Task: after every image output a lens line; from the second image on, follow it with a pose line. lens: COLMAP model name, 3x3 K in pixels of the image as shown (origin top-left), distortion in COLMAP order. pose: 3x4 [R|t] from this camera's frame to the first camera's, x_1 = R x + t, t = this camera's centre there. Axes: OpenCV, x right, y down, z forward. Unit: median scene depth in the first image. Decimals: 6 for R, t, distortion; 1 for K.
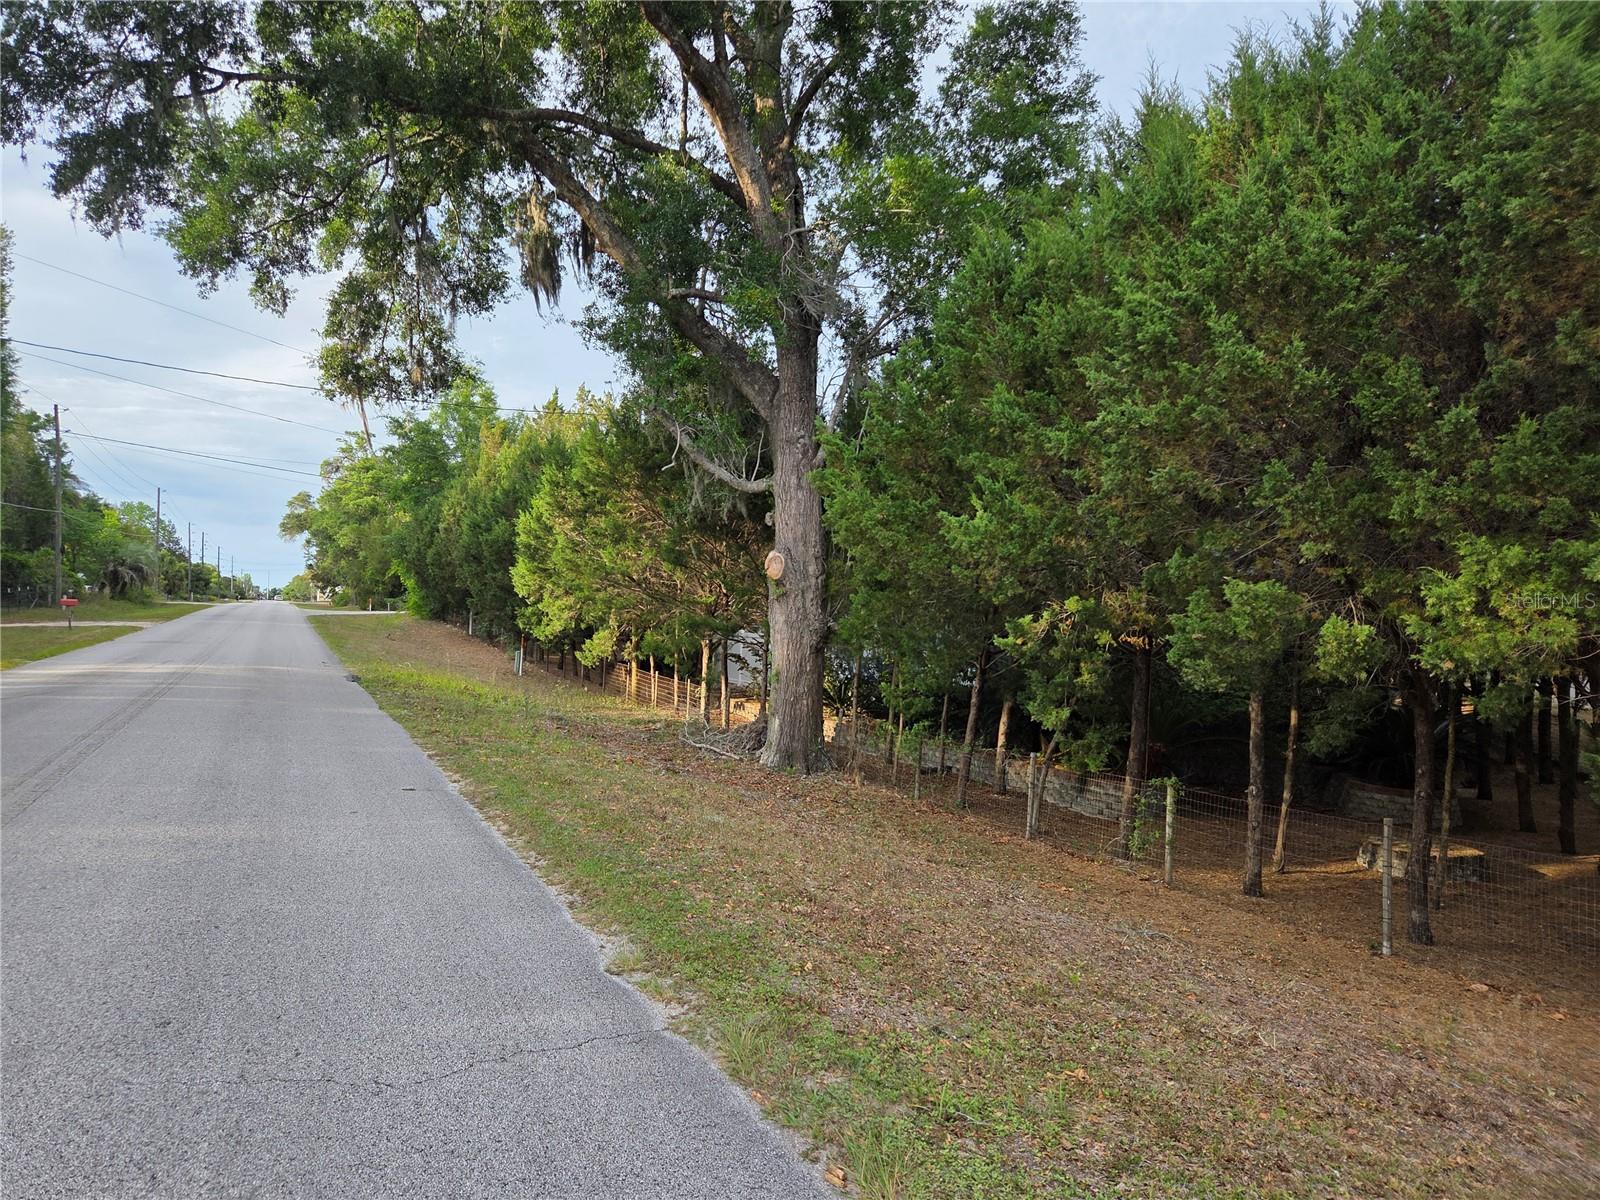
lens RADIAL K [[1062.0, 0, 800.0], [0, 1062.0, 600.0], [0, 0, 1]] dist [0.026802, -0.000470]
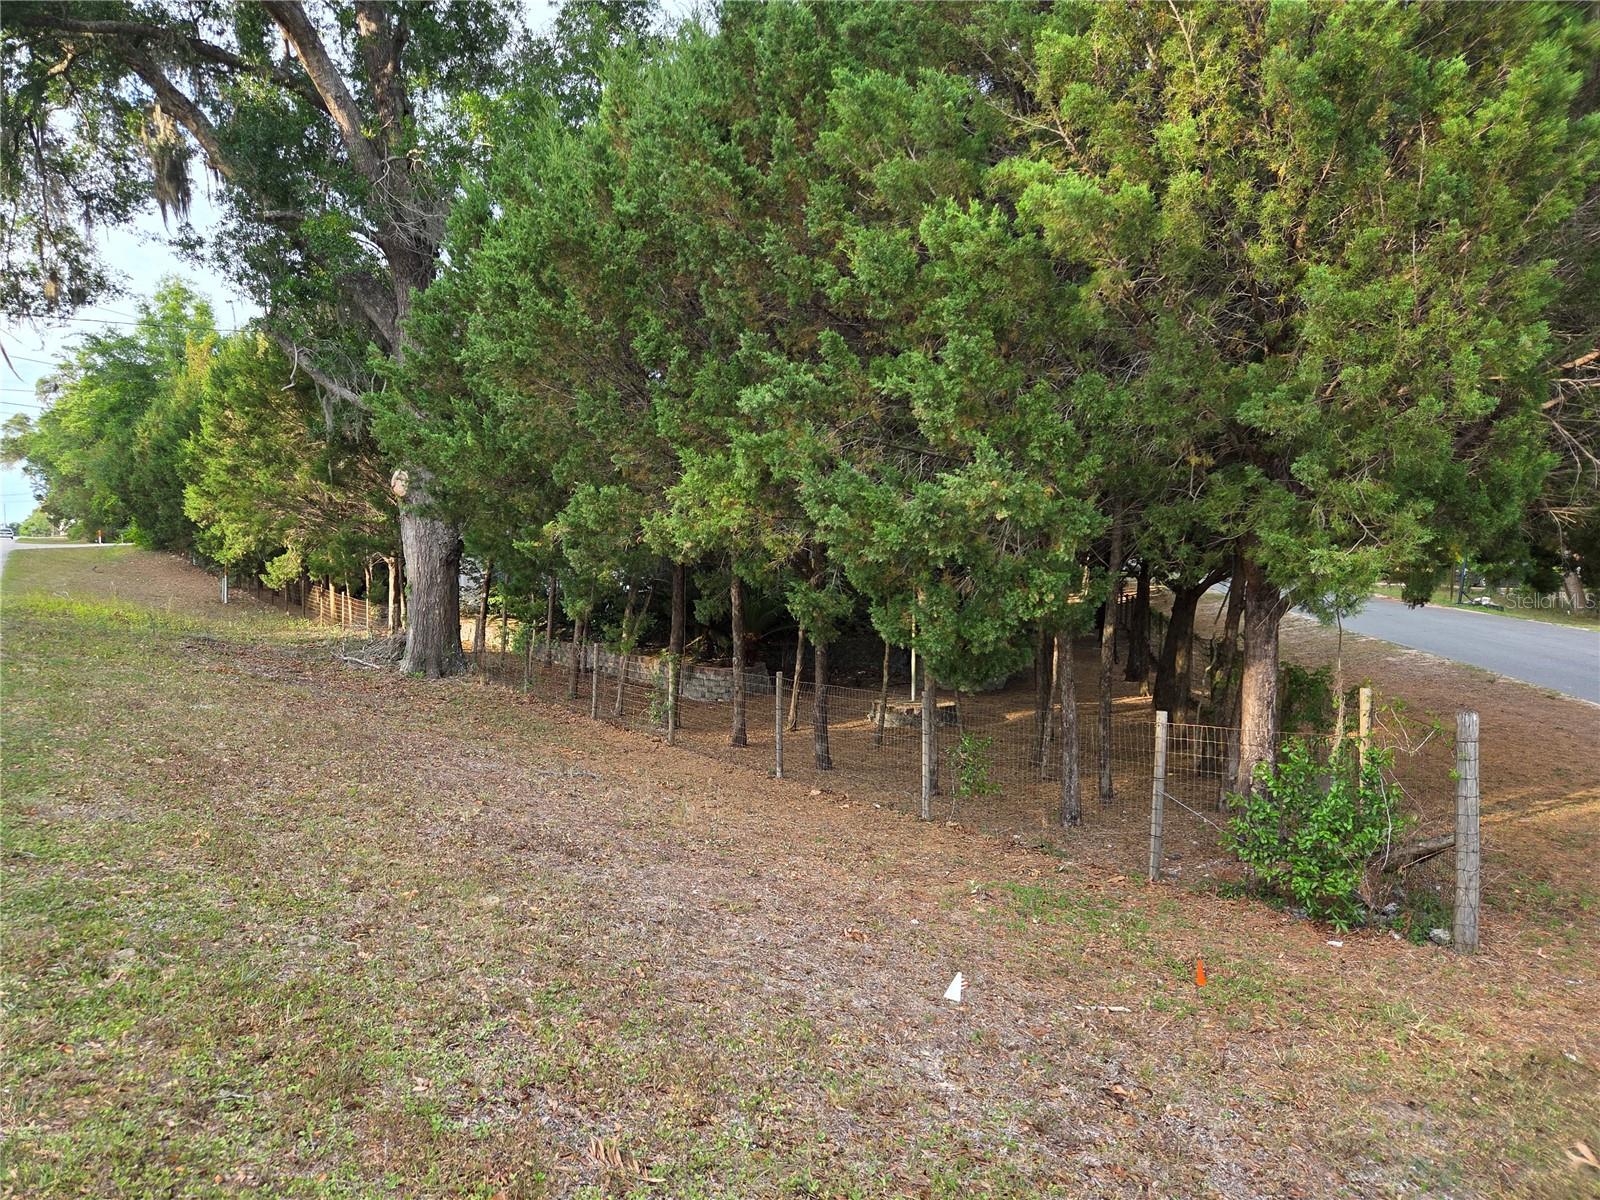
lens RADIAL K [[1036.8, 0, 800.0], [0, 1036.8, 600.0], [0, 0, 1]] dist [0.006544, -0.025212]
pose [[0.977762, -0.039569, 0.205951, 0.098673], [0.023164, 0.996407, 0.081467, 0.005656], [-0.208435, -0.074885, 0.975165, -0.059841]]
